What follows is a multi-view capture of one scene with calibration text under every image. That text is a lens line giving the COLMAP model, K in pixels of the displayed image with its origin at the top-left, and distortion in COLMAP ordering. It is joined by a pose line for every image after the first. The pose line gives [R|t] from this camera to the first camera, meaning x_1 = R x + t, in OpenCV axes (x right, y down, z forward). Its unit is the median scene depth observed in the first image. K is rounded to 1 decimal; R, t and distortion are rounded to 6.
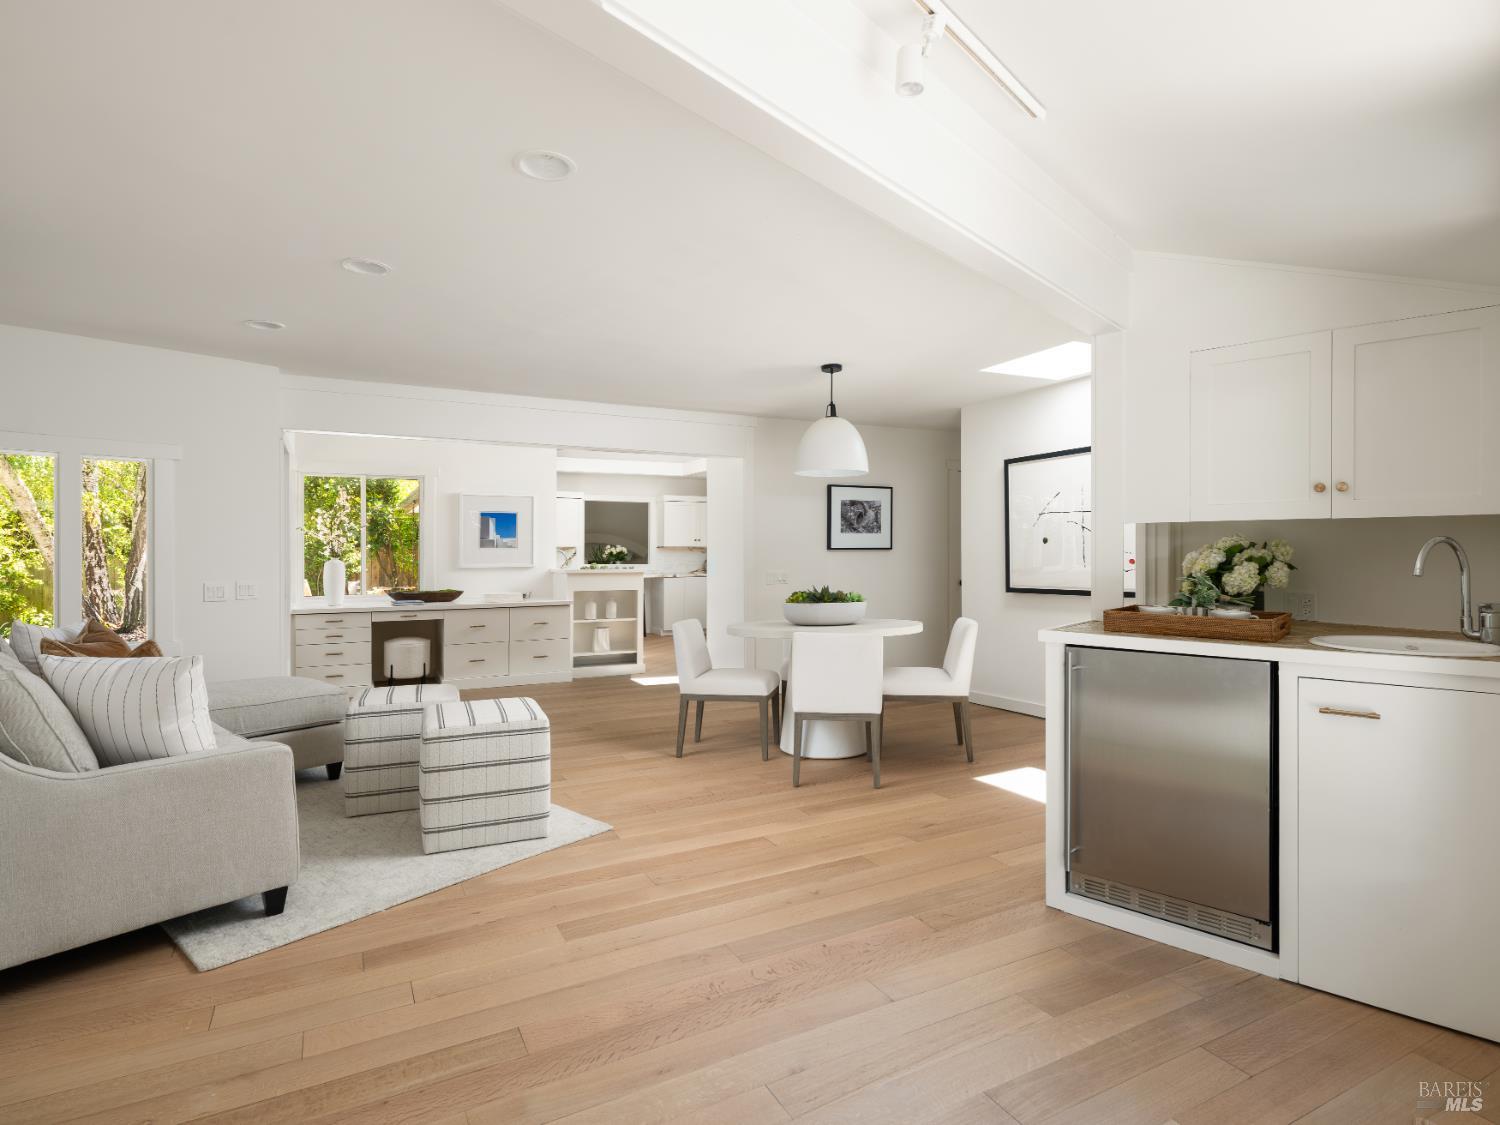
lens RADIAL K [[795.1, 0, 750.1], [0, 795.1, 561.4], [0, 0, 1]] dist [-0.006825, -0.001080]
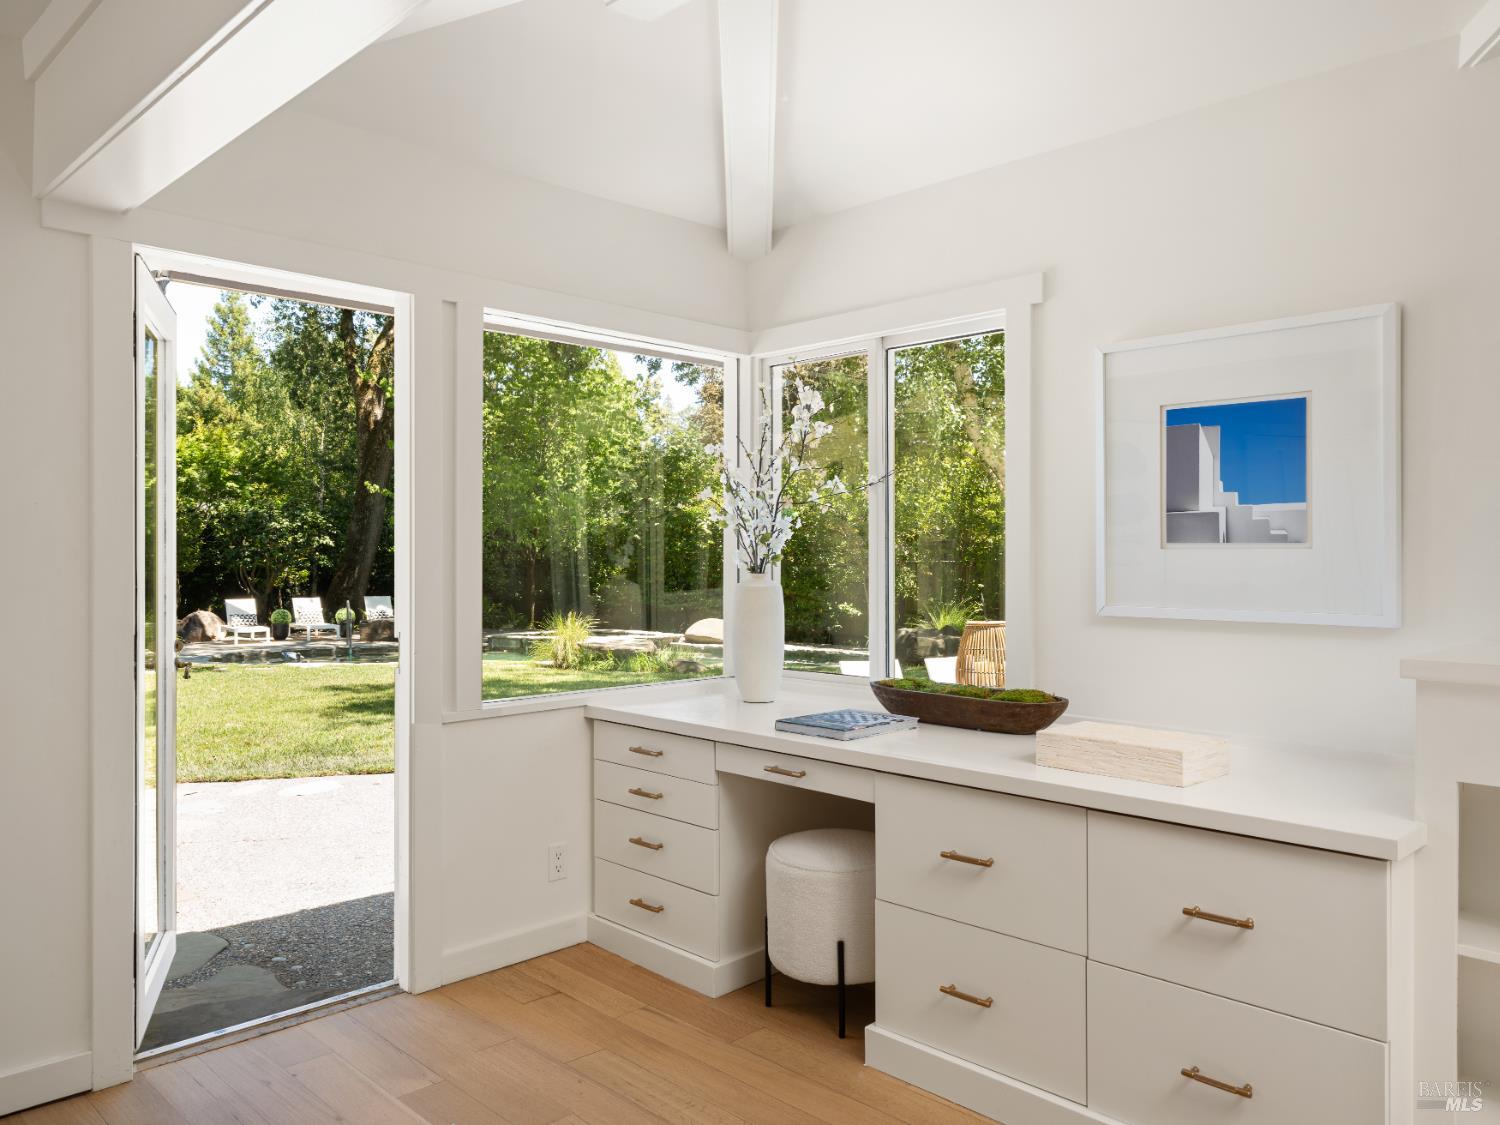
lens RADIAL K [[1107.6, 0, 759.4], [0, 1107.6, 555.0], [0, 0, 1]] dist [0.005355, 0.010368]
pose [[0.296357, 0.004661, -0.955066, -0.028618], [-0.016661, 0.999861, -0.000290, -0.011172], [0.954932, 0.015998, 0.296393, 0.759424]]
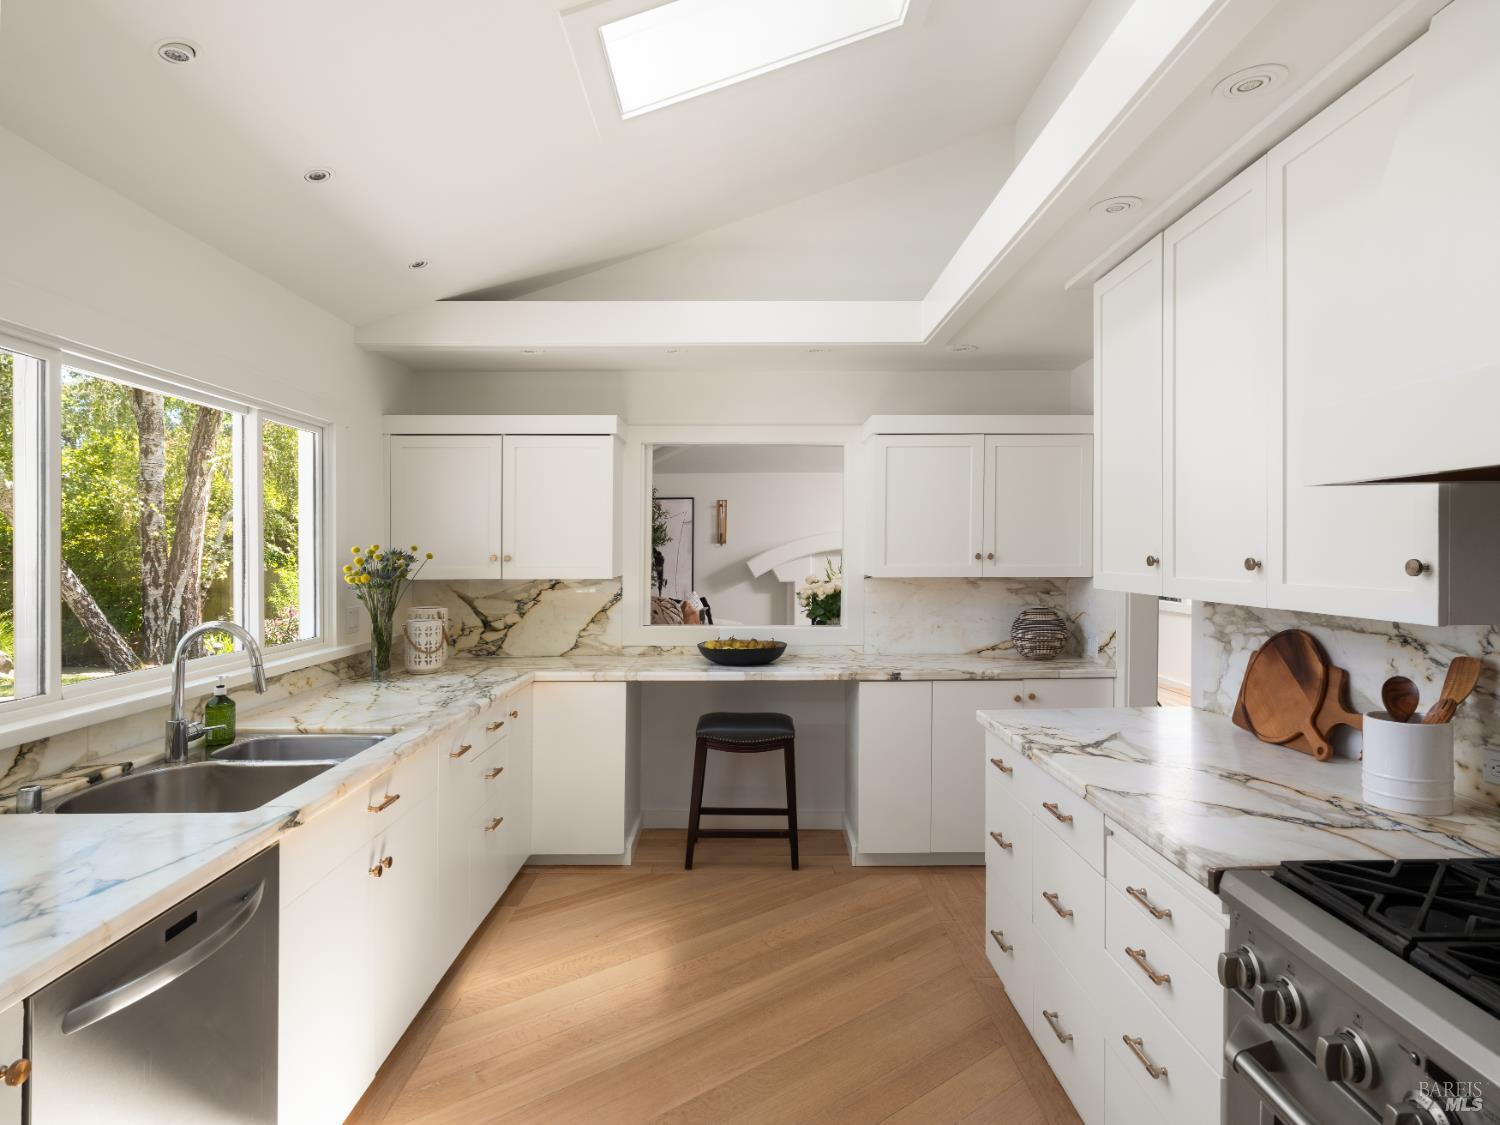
lens RADIAL K [[841.5, 0, 757.5], [0, 841.5, 559.3], [0, 0, 1]] dist [-0.001707, 0.006465]
pose [[0.894037, 0.006121, -0.447952, 0.001176], [-0.004679, 0.999980, 0.004324, -0.040370], [0.447969, -0.001770, 0.894047, 1.007669]]
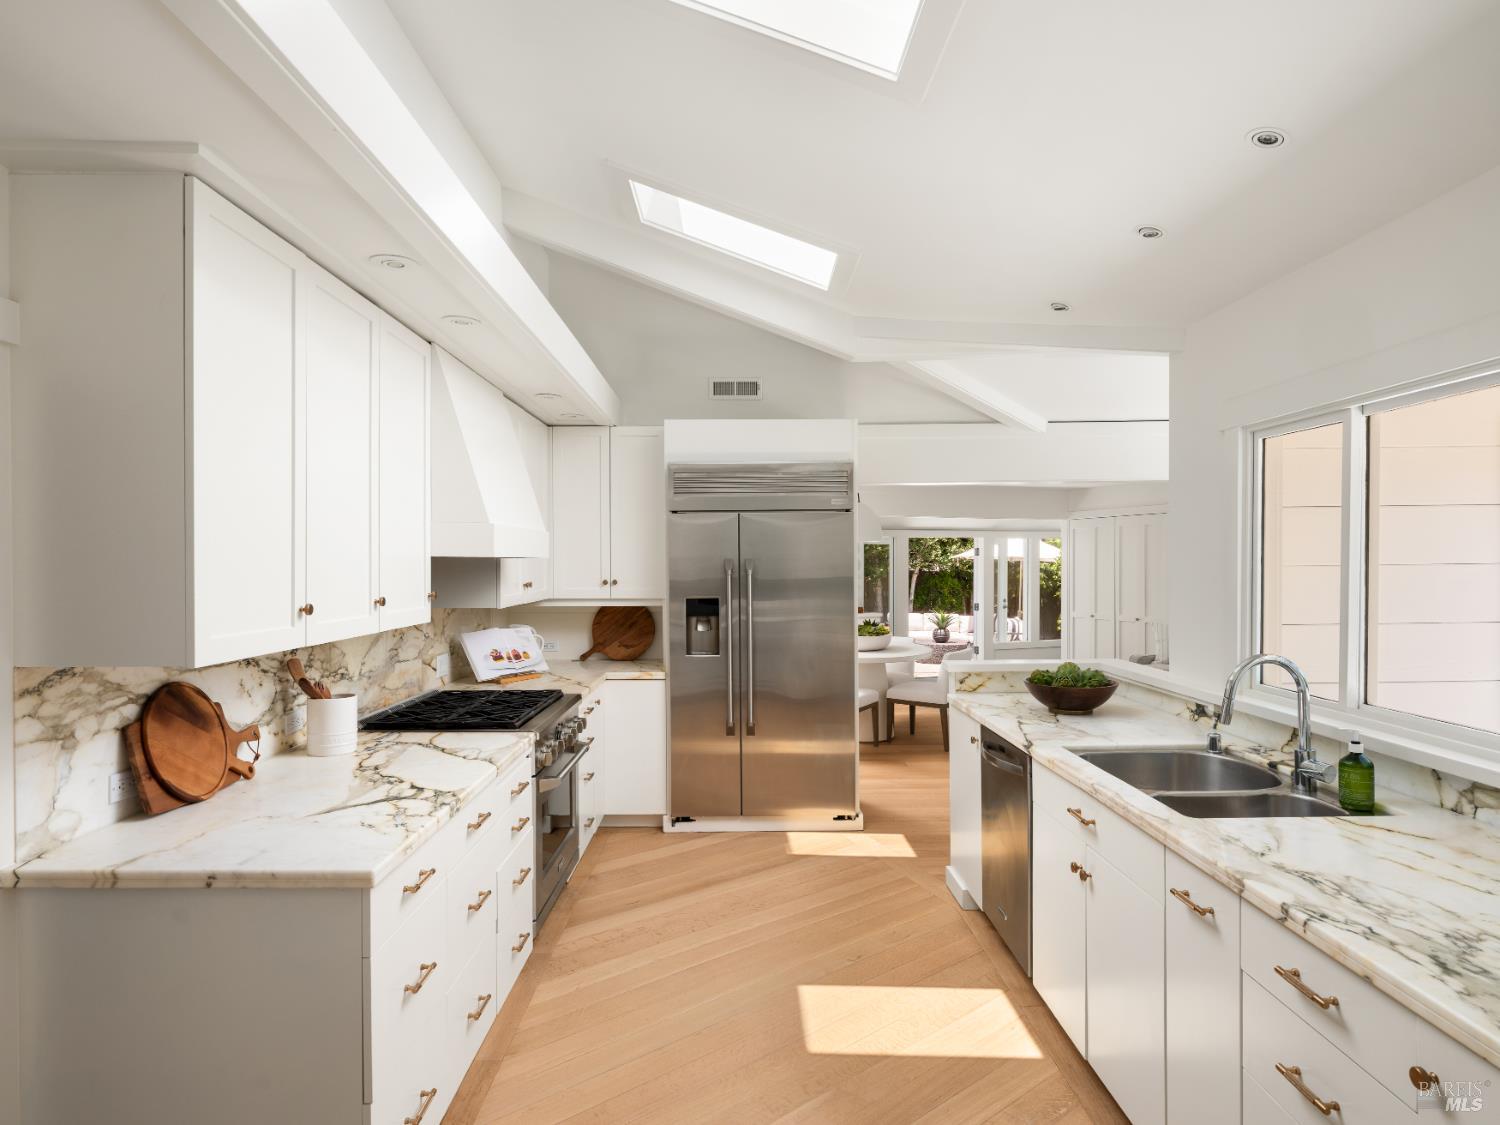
lens RADIAL K [[868.0, 0, 737.6], [0, 868.0, 571.0], [0, 0, 1]] dist [-0.005266, 0.004352]
pose [[-0.890050, 0.008436, 0.455785, -0.260020], [0.017887, 0.999705, 0.016426, -0.053812], [-0.455512, 0.022773, -0.889938, 1.521373]]
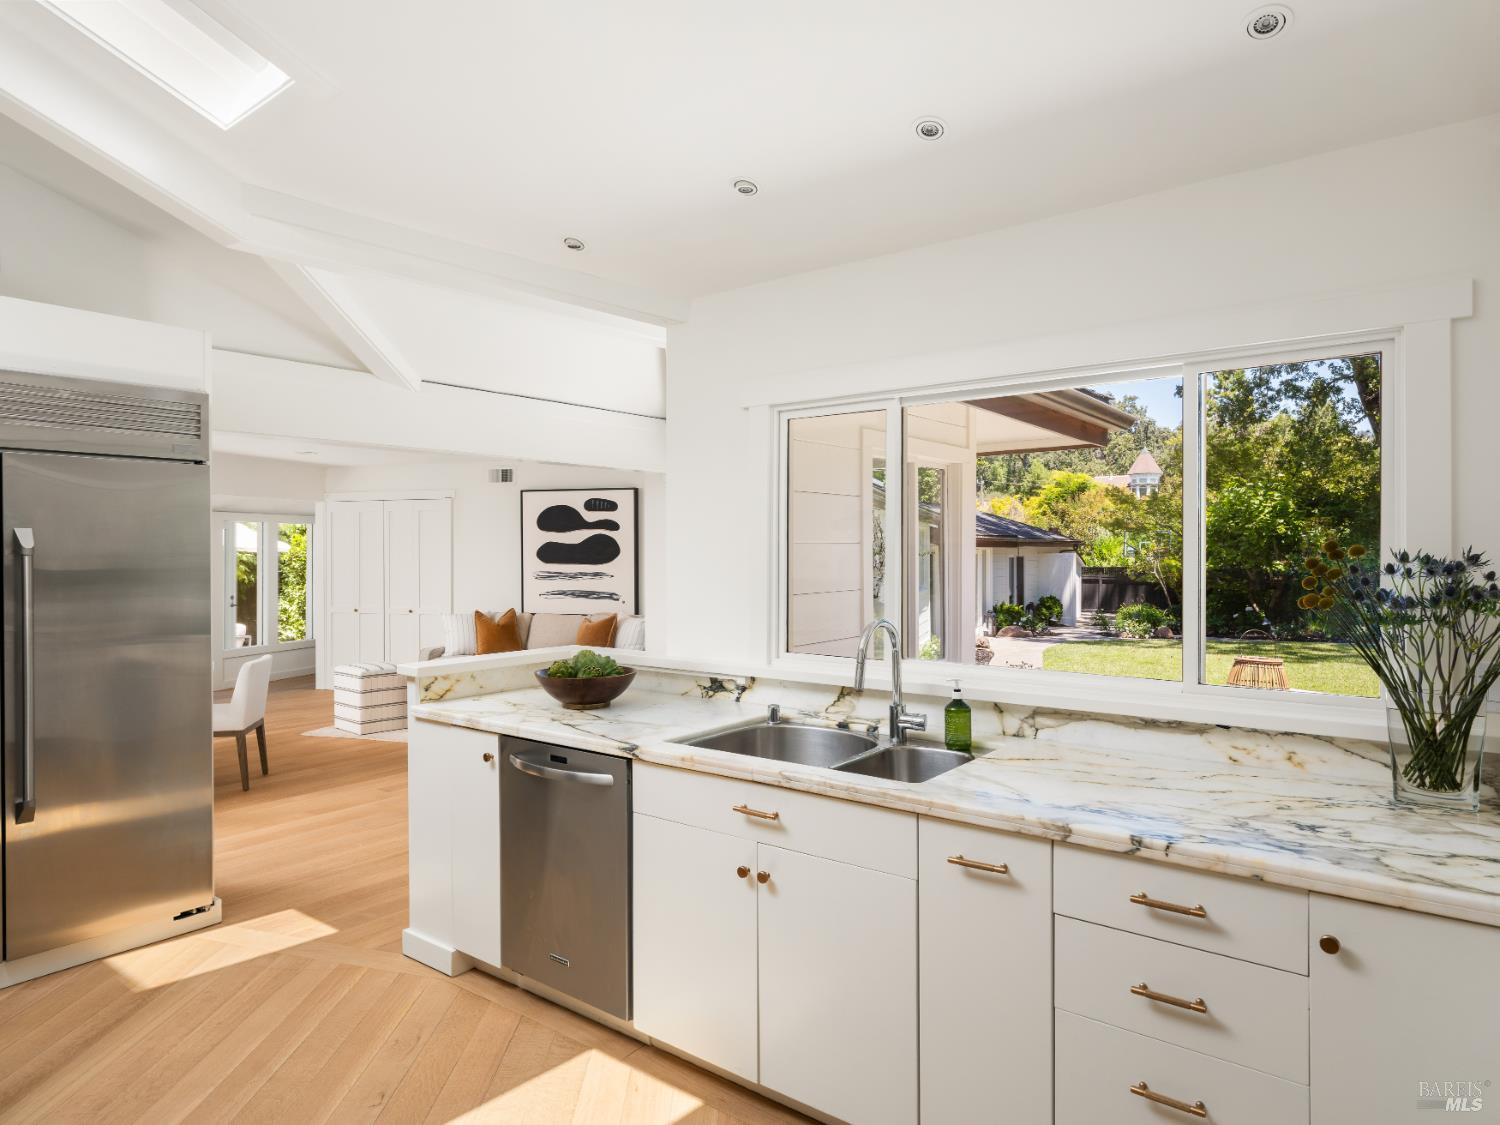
lens RADIAL K [[913.3, 0, 744.2], [0, 913.3, 555.5], [0, 0, 1]] dist [0.007330, -0.004723]
pose [[-0.908511, 0.012023, -0.417688, -0.104588], [0.005676, 0.999849, 0.016434, -0.045741], [0.417822, 0.012560, -0.908442, 1.455500]]
